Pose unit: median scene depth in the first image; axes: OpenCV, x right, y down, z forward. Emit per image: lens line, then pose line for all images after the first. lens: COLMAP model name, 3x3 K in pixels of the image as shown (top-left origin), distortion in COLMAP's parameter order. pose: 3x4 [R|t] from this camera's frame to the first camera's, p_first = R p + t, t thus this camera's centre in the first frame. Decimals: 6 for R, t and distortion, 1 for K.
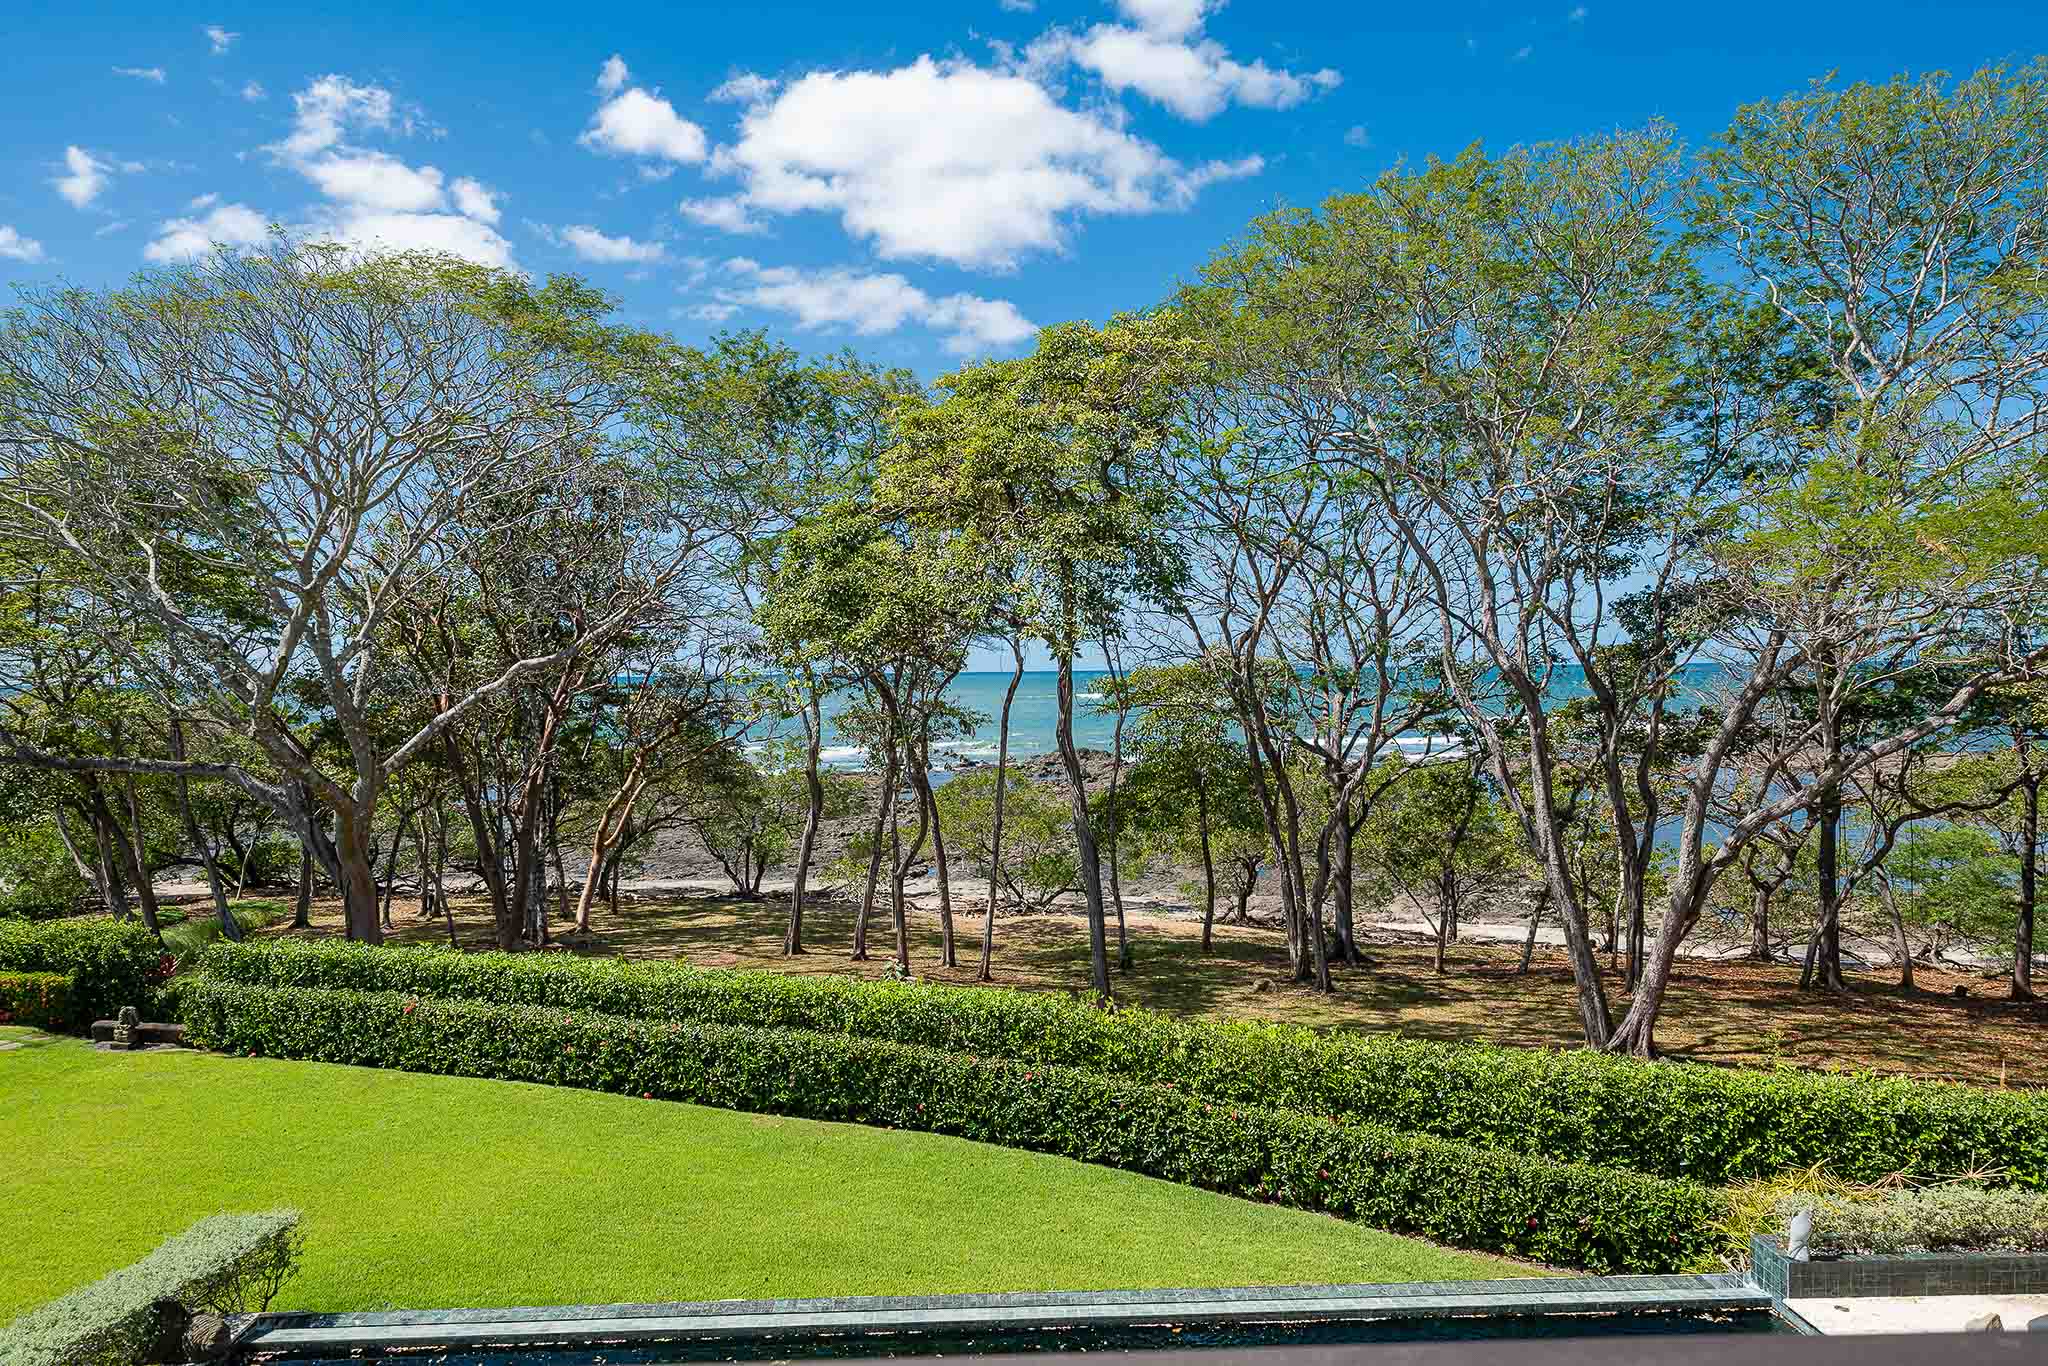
lens RADIAL K [[1277.7, 0, 1032.5], [0, 1277.7, 691.2], [0, 0, 1]] dist [0.000241, -0.000134]
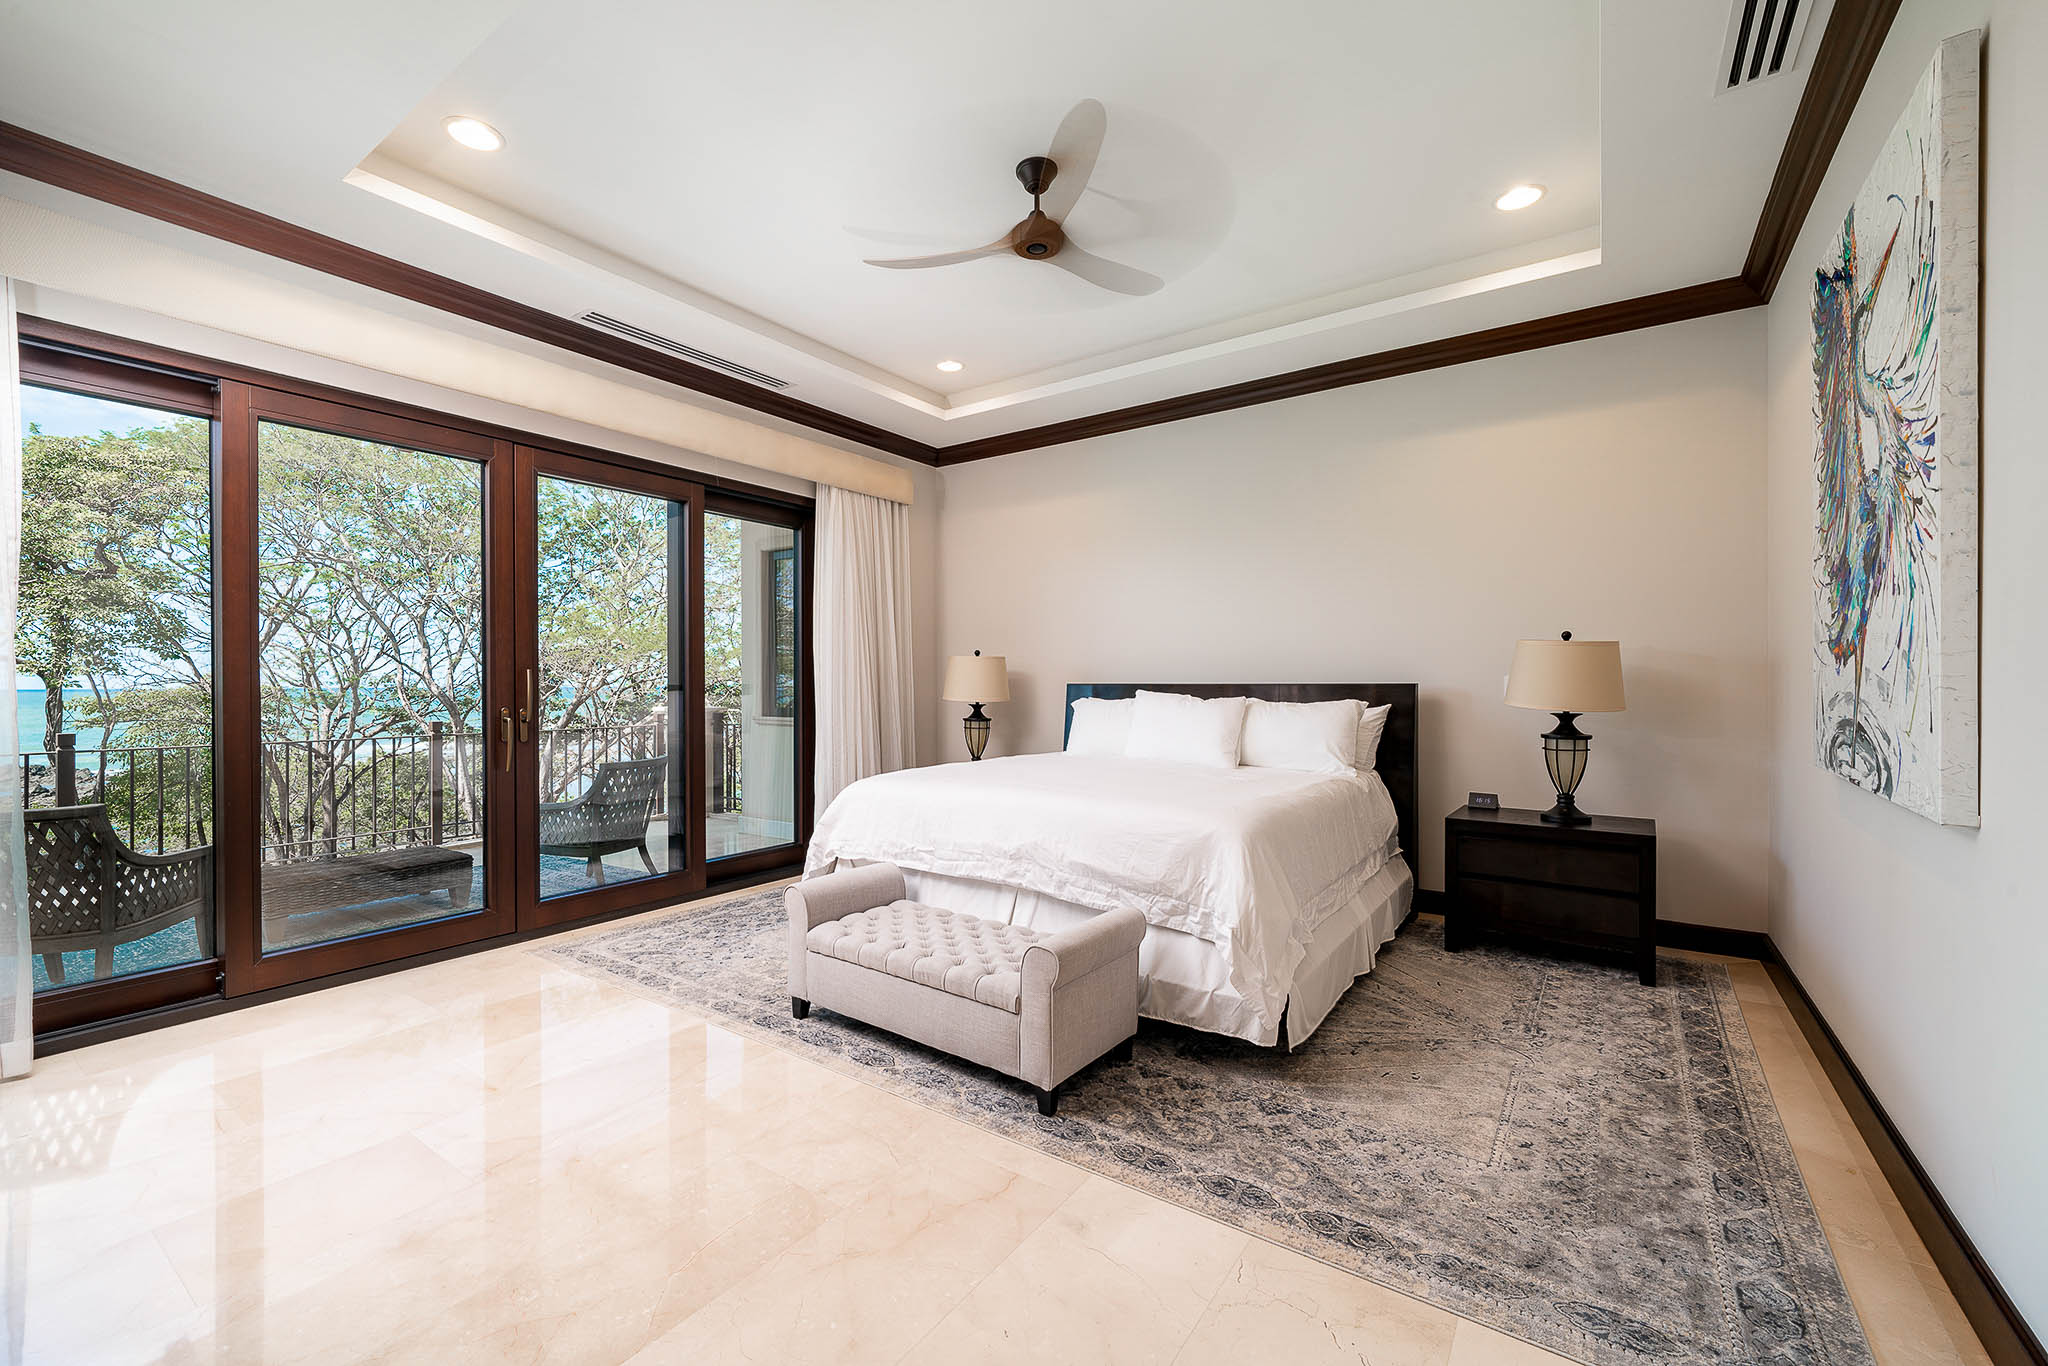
lens RADIAL K [[843.4, 0, 1008.7], [0, 843.4, 682.4], [0, 0, 1]] dist [0.001153, 0.000699]
pose [[0.624000, 0.010050, 0.781360, -0.032234], [0.010469, 0.999720, -0.021219, -0.000323], [-0.781354, 0.021421, 0.623720, -0.244390]]
